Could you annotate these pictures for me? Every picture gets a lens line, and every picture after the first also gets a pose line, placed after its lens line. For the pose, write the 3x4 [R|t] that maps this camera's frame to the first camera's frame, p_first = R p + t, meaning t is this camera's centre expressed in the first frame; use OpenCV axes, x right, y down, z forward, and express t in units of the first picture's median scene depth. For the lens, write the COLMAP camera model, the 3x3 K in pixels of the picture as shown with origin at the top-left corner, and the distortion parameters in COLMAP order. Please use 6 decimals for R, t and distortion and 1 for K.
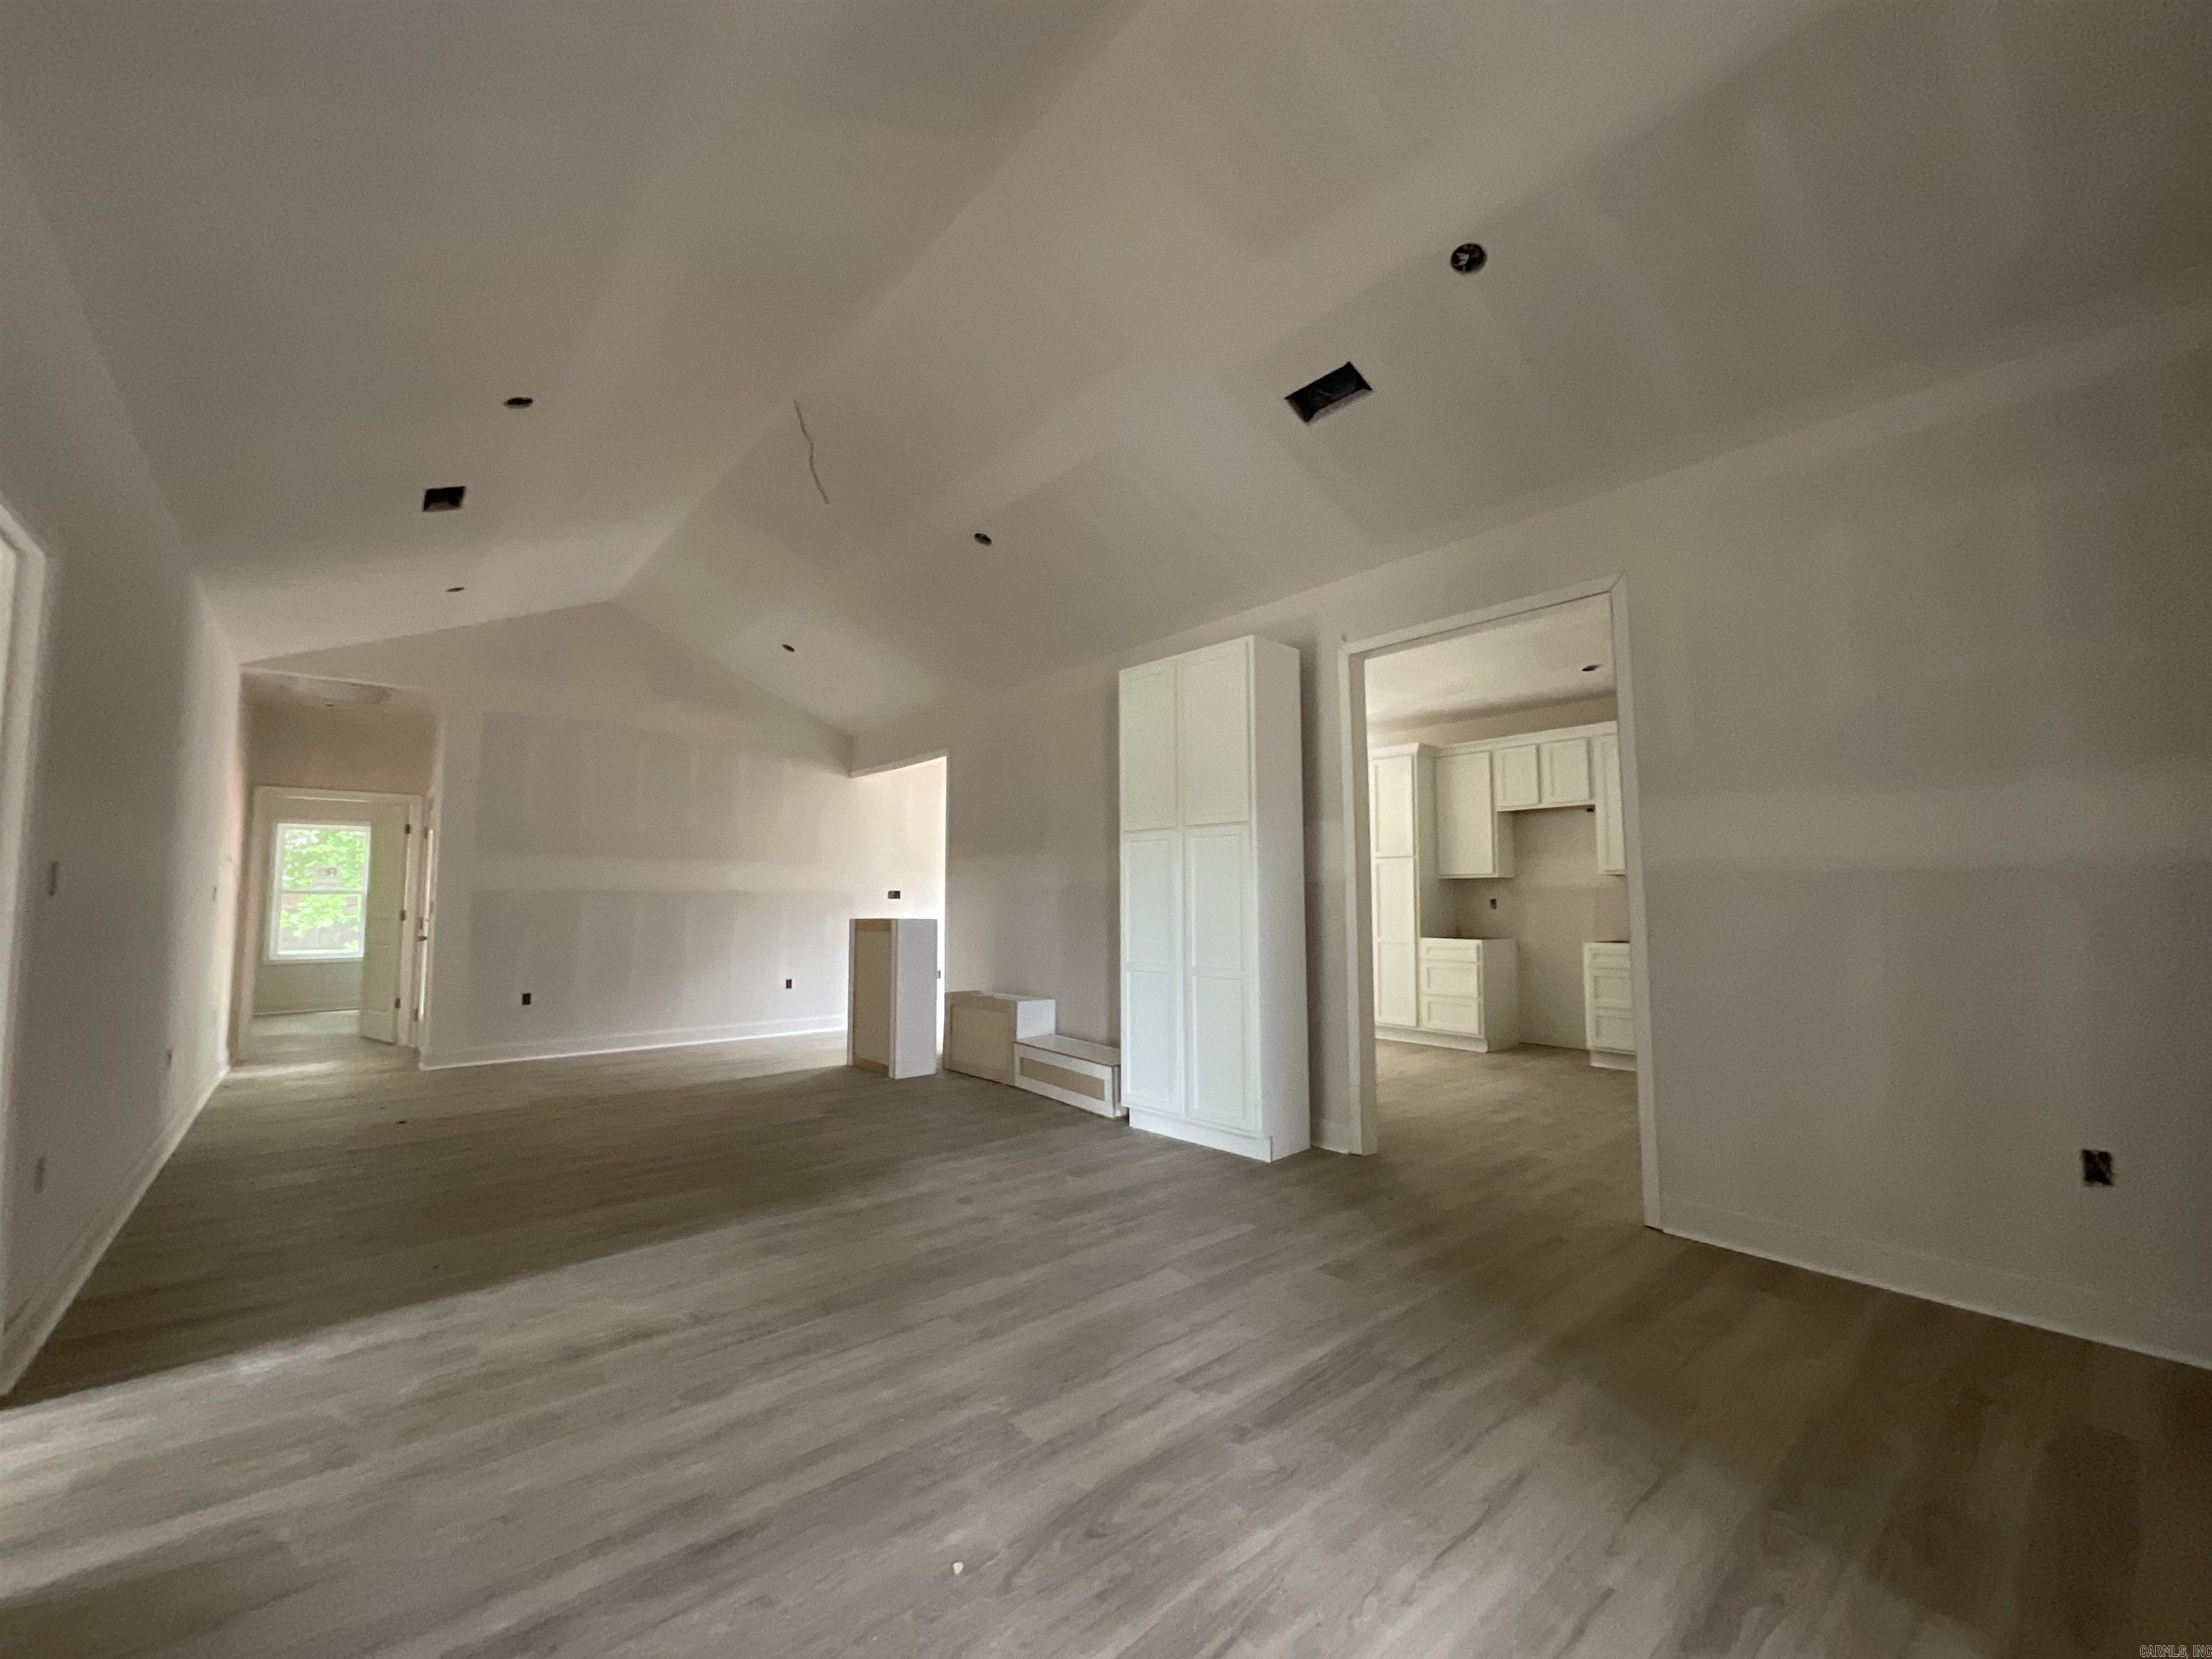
lens RADIAL K [[900.3, 0, 1106.0], [0, 900.3, 829.5], [0, 0, 1]] dist [-0.021443, 0.020251]
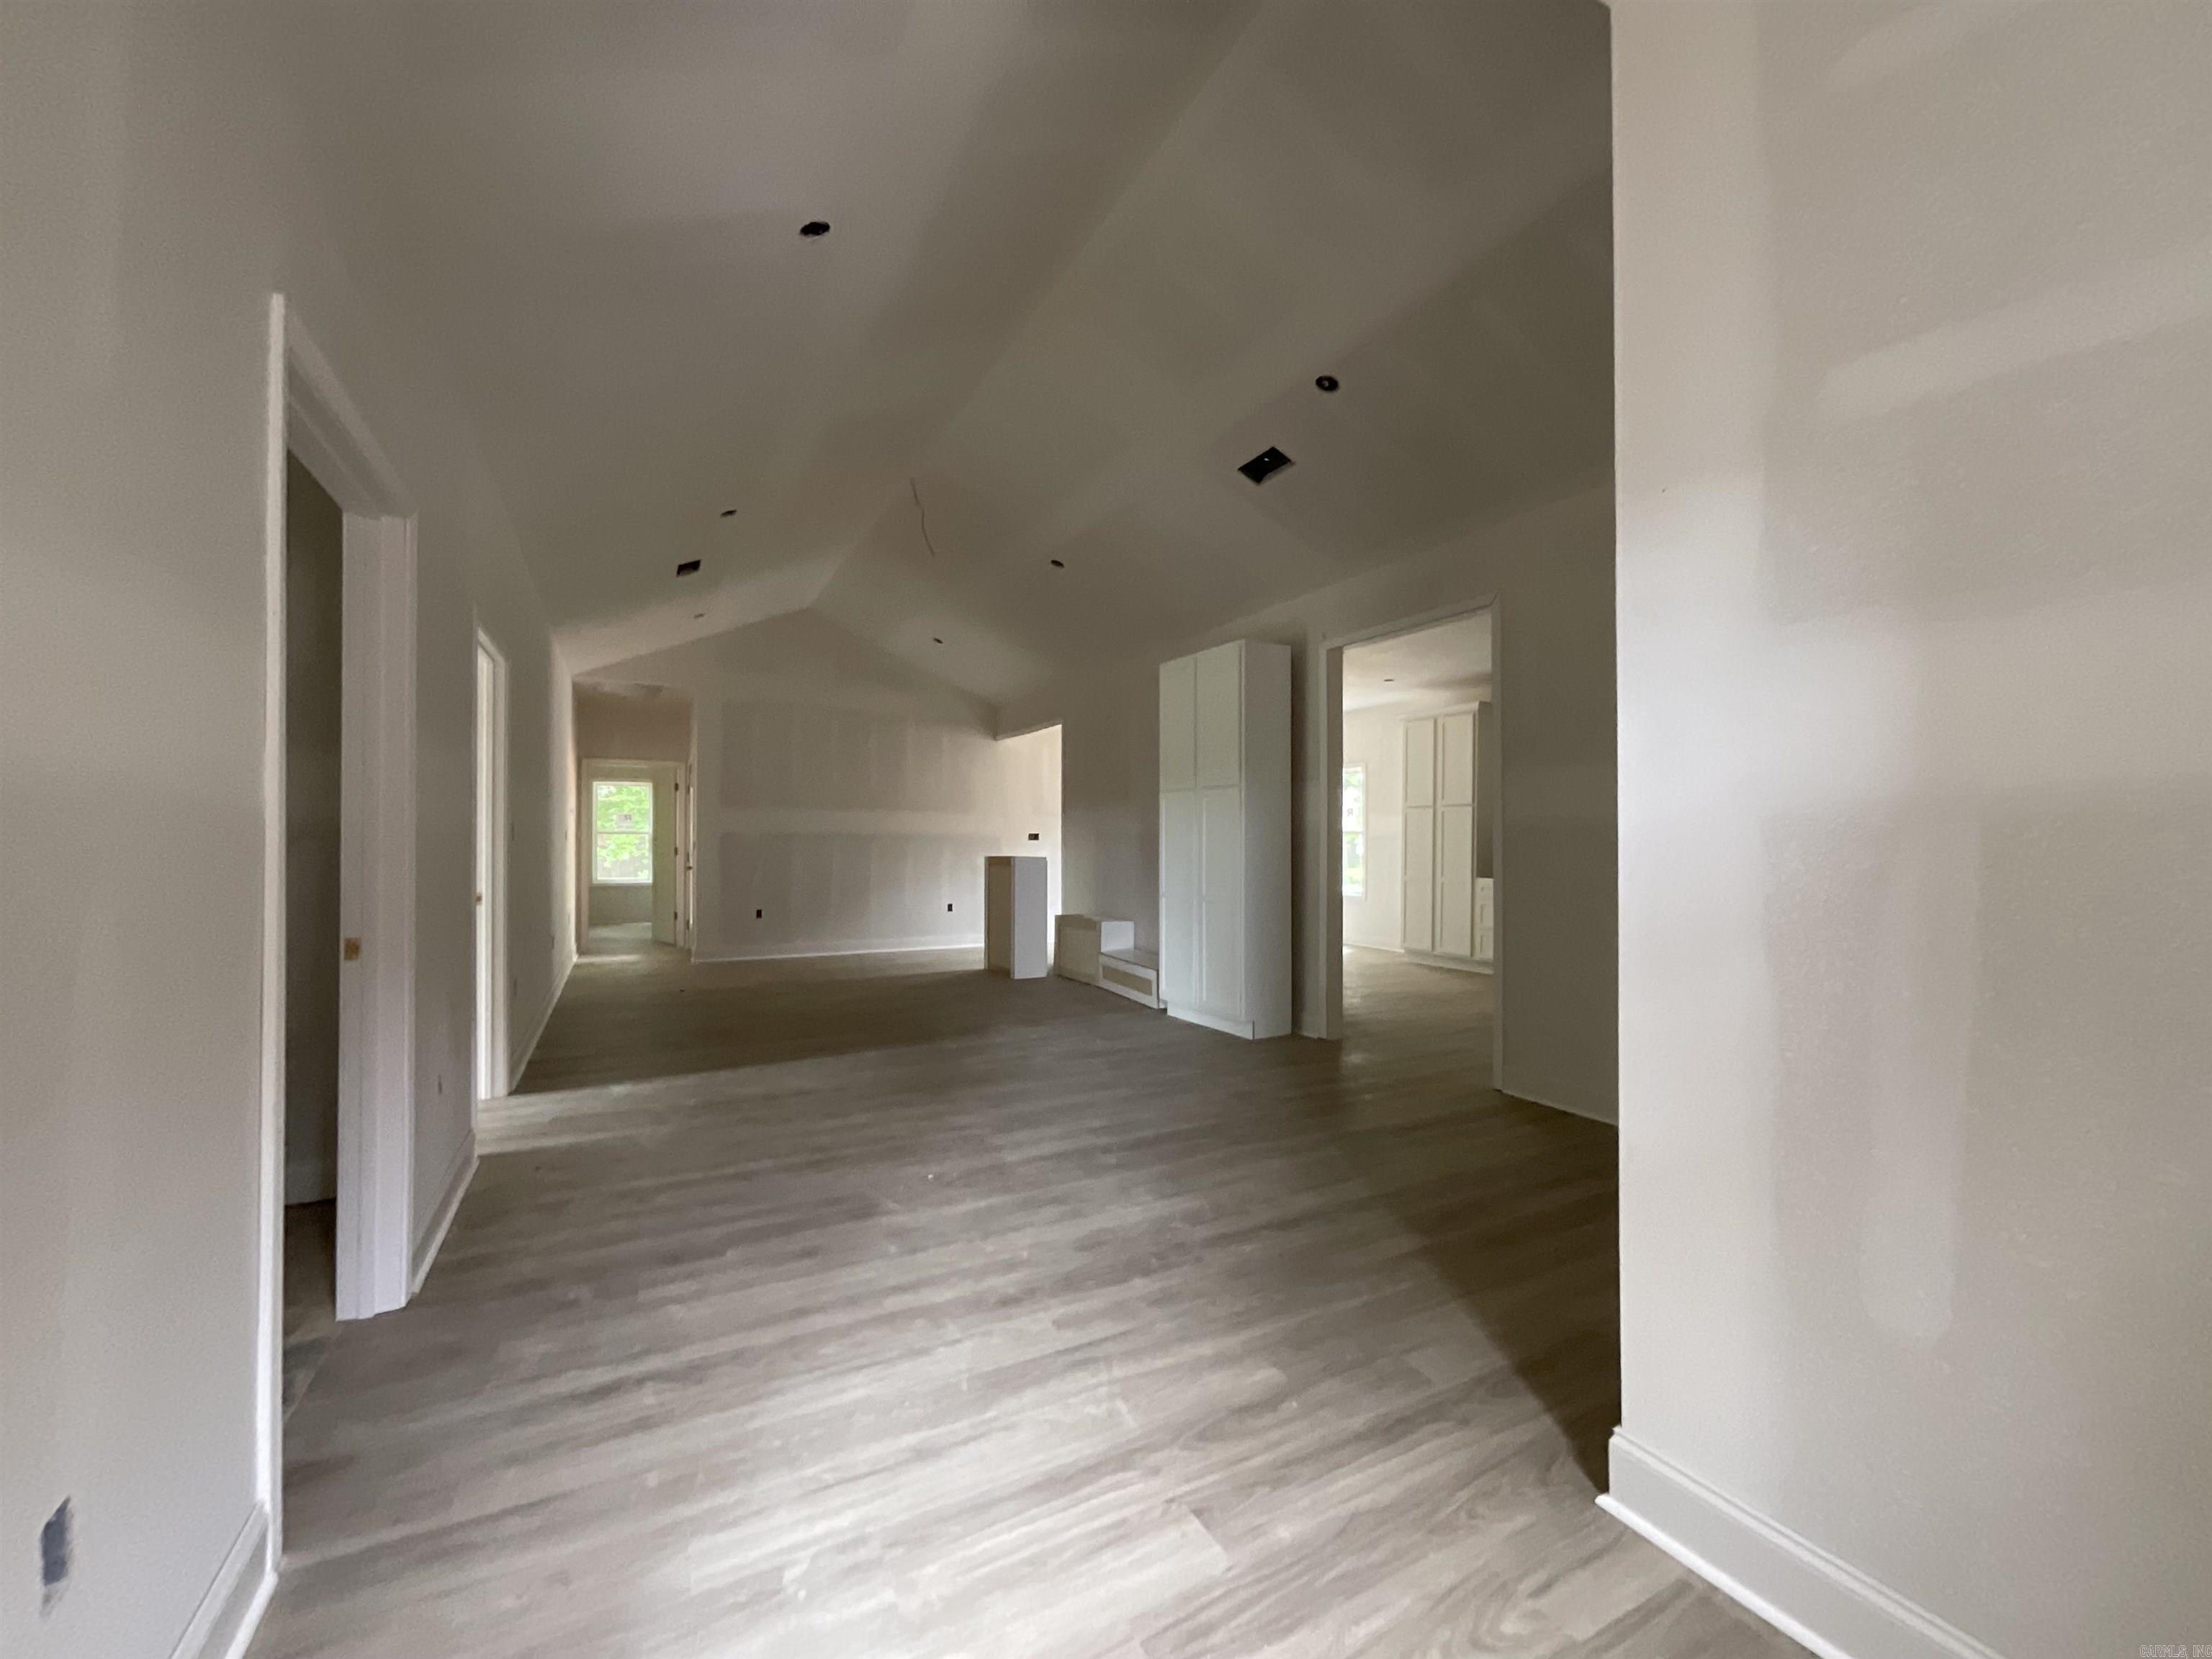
lens RADIAL K [[897.6, 0, 1106.0], [0, 897.6, 829.5], [0, 0, 1]] dist [-0.001936, 0.000670]
pose [[0.976427, 0.002371, -0.215837, 0.163355], [0.011928, 0.997819, 0.064920, -0.019682], [0.215520, -0.065964, 0.974269, -0.206874]]
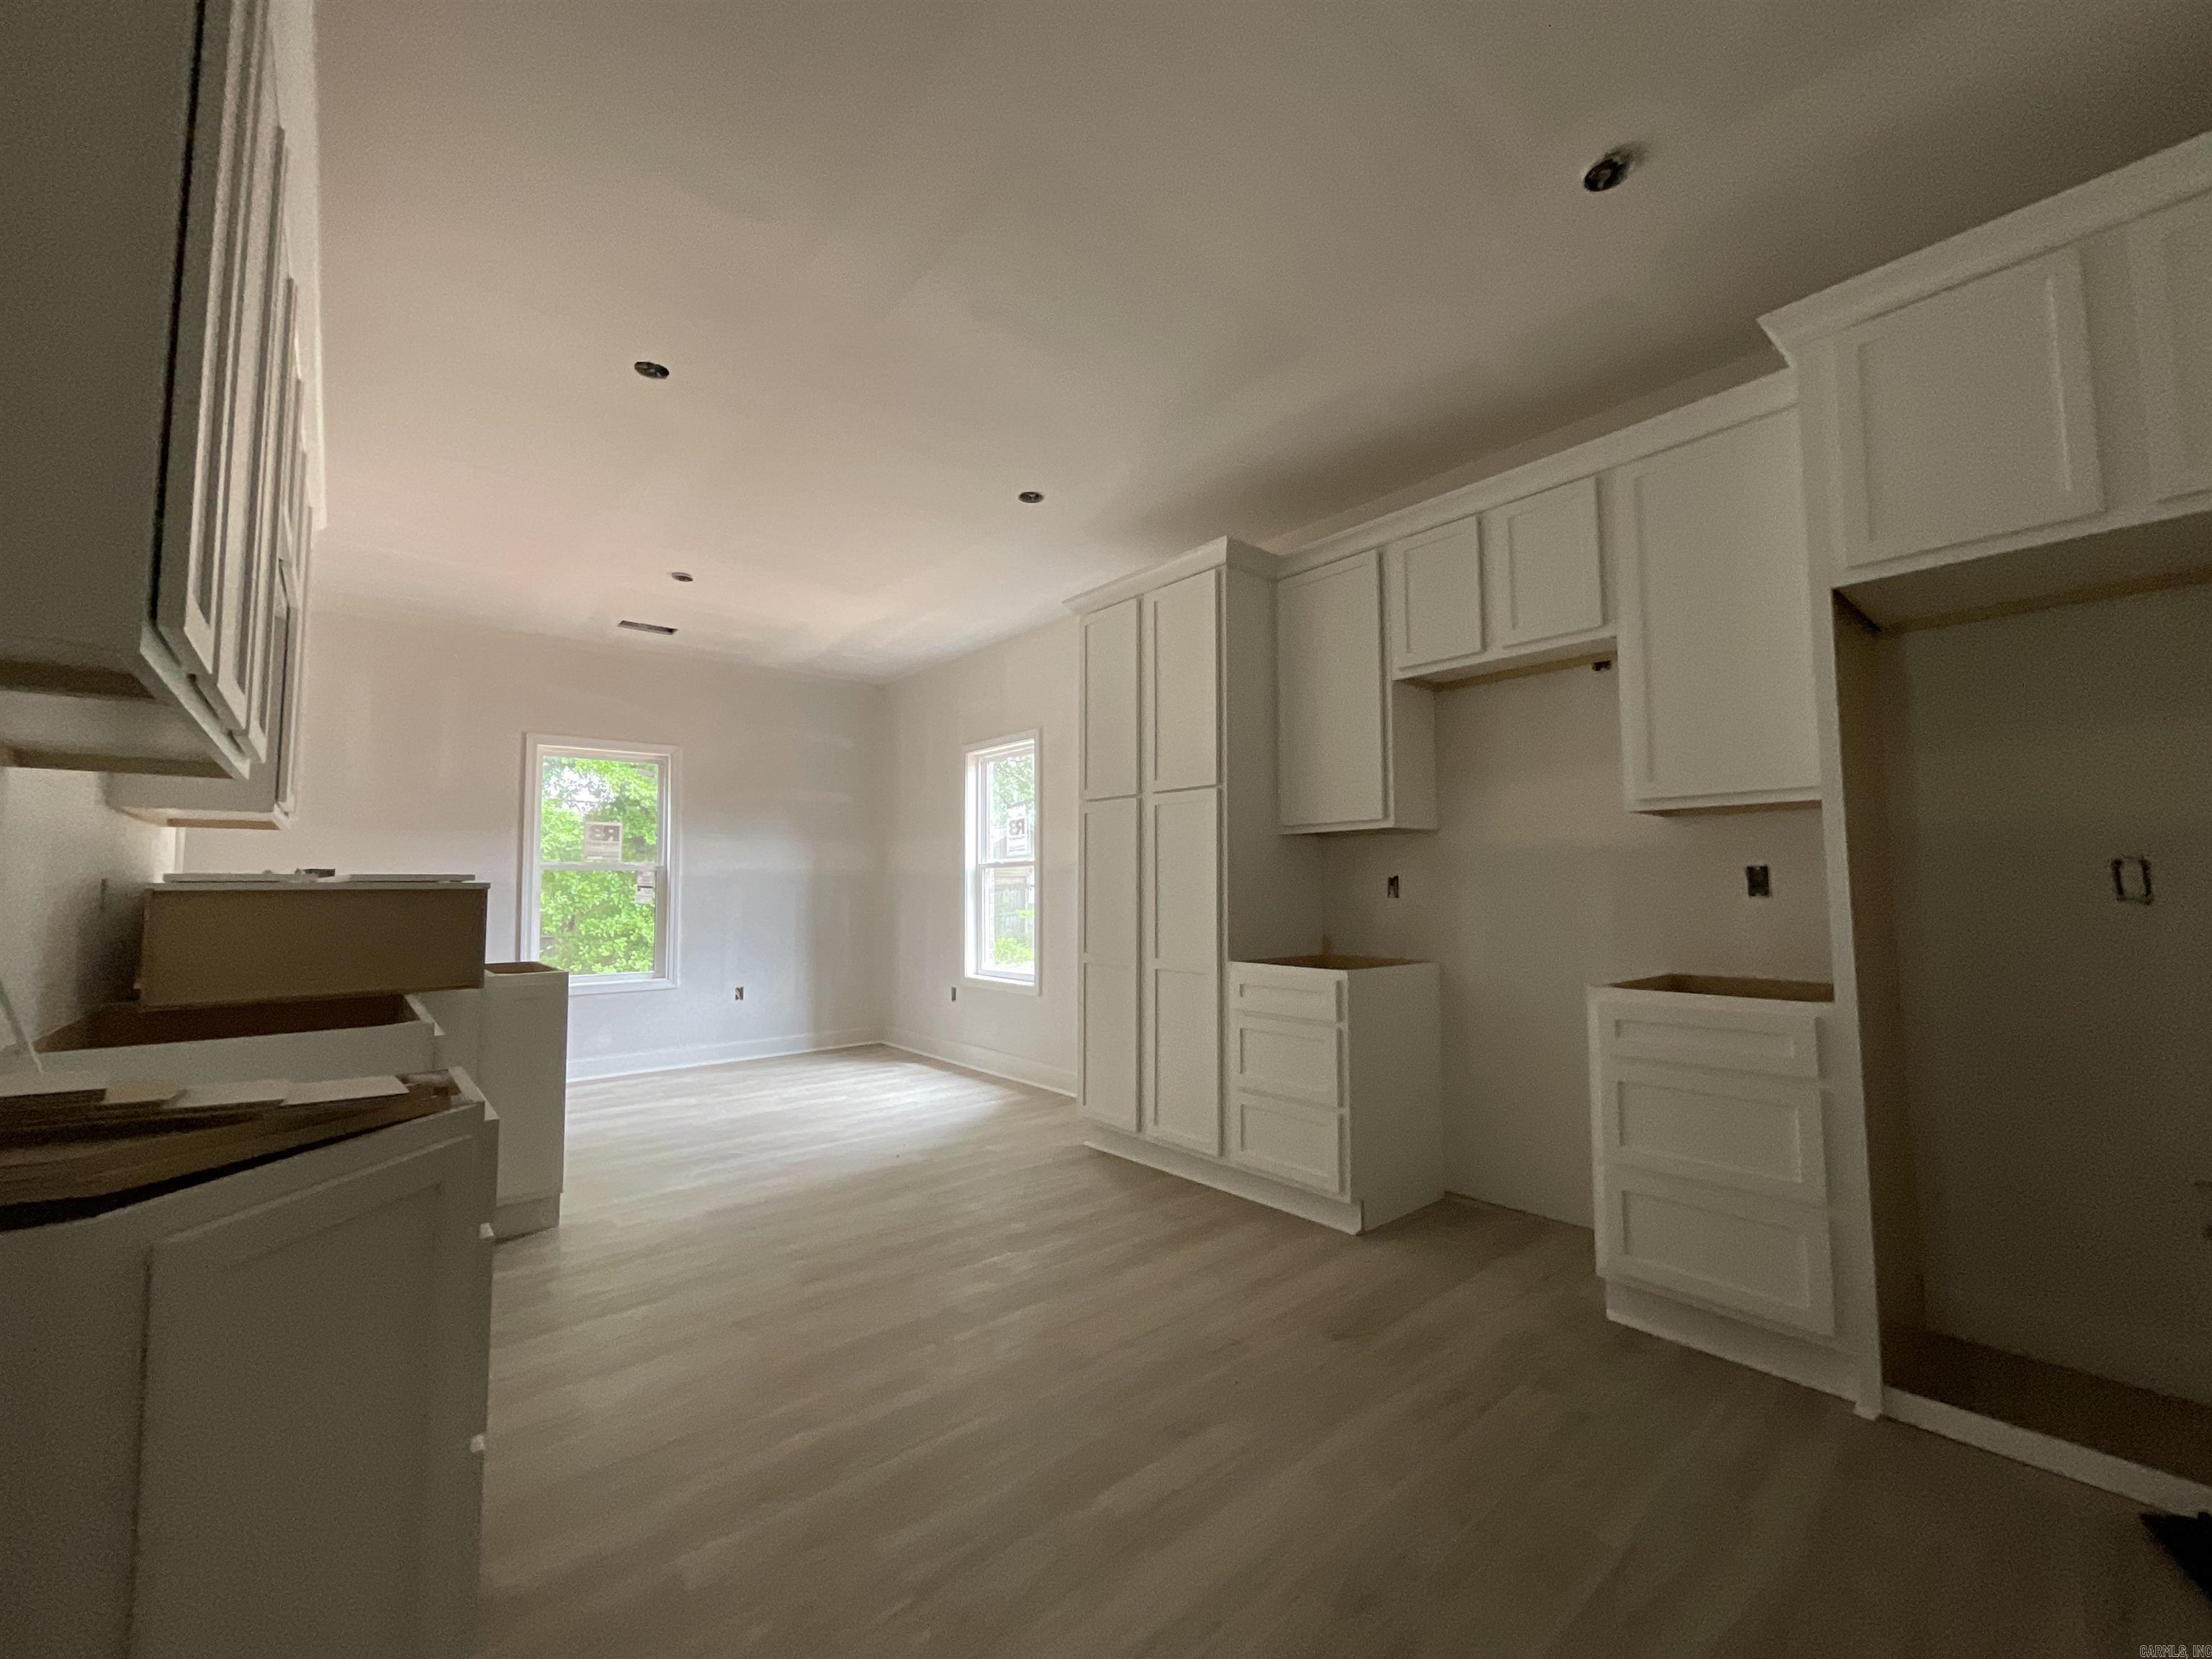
lens RADIAL K [[897.6, 0, 1106.0], [0, 897.6, 829.5], [0, 0, 1]] dist [-0.001936, 0.000670]
pose [[0.999772, -0.007990, -0.019815, 0.343683], [0.008118, 0.999947, 0.006394, 0.057614], [0.019763, -0.006554, 0.999783, 0.627947]]
